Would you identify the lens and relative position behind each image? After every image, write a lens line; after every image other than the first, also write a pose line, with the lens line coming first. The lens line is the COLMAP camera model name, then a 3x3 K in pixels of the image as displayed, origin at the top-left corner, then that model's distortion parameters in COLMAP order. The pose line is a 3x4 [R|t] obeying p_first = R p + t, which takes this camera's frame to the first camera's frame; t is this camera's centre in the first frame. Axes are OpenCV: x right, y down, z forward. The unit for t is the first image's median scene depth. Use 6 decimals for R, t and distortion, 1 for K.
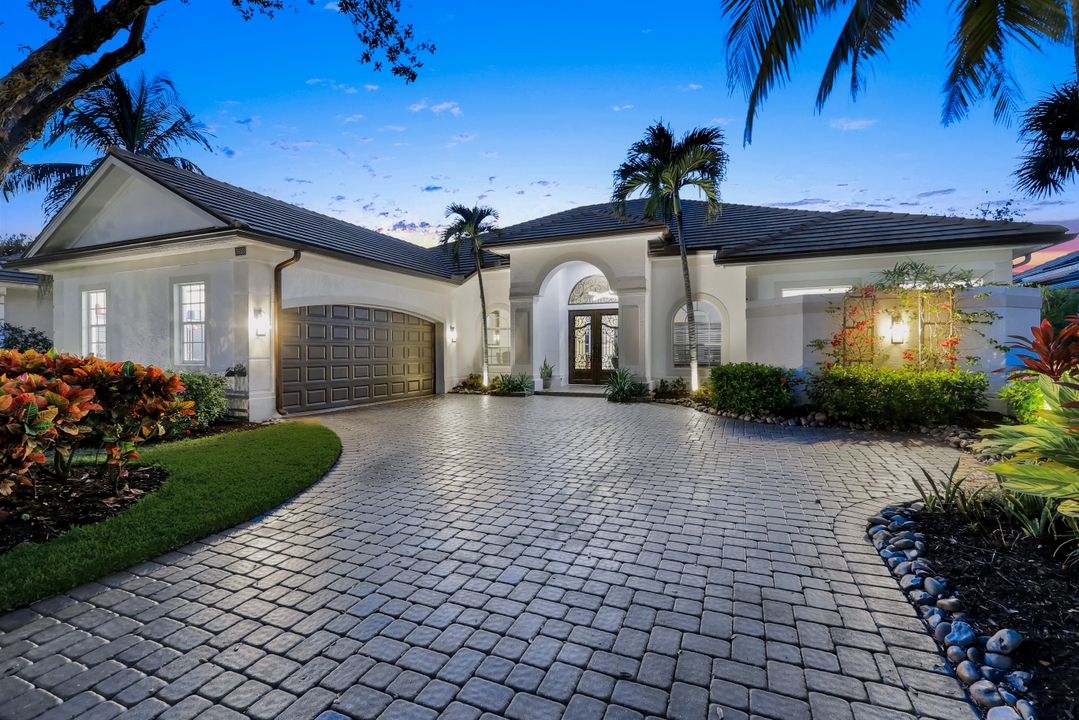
lens RADIAL K [[470.5, 0, 541.8], [0, 470.5, 355.3], [0, 0, 1]] dist [0.002314, 0.000286]
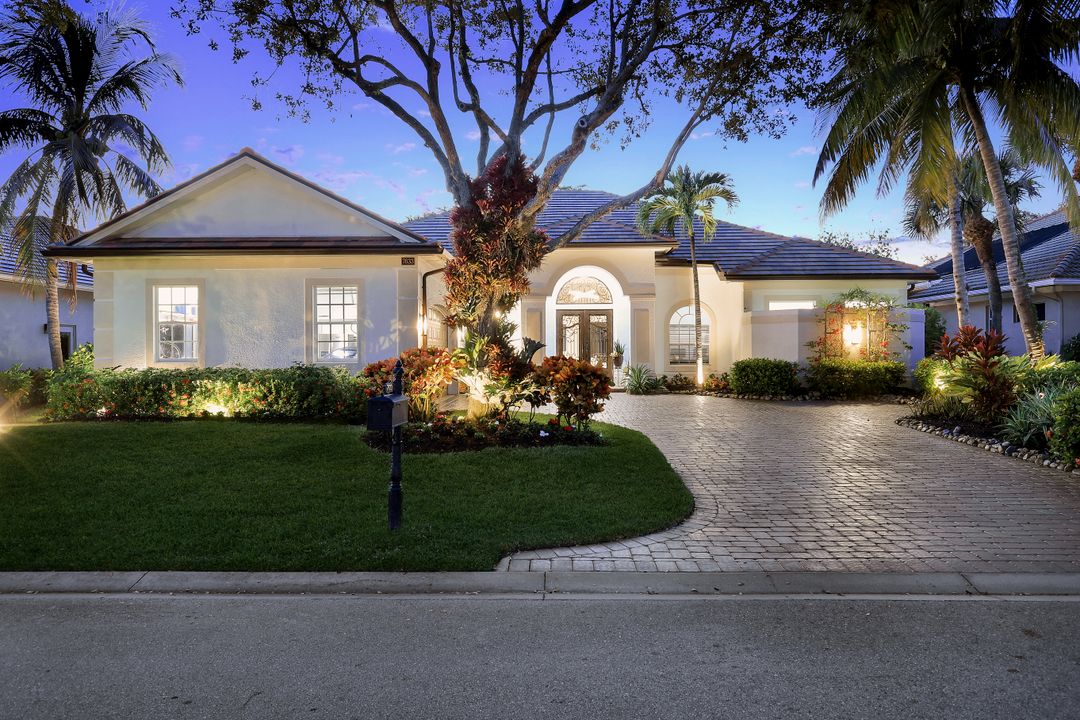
lens RADIAL K [[691.6, 0, 540.0], [0, 691.6, 360.0], [0, 0, 1]] dist [0.001479, 0.000055]
pose [[0.931757, -0.005932, 0.363034, -0.846194], [0.005395, 0.999982, 0.002495, 0.012925], [-0.363043, -0.000366, 0.931772, -0.593922]]
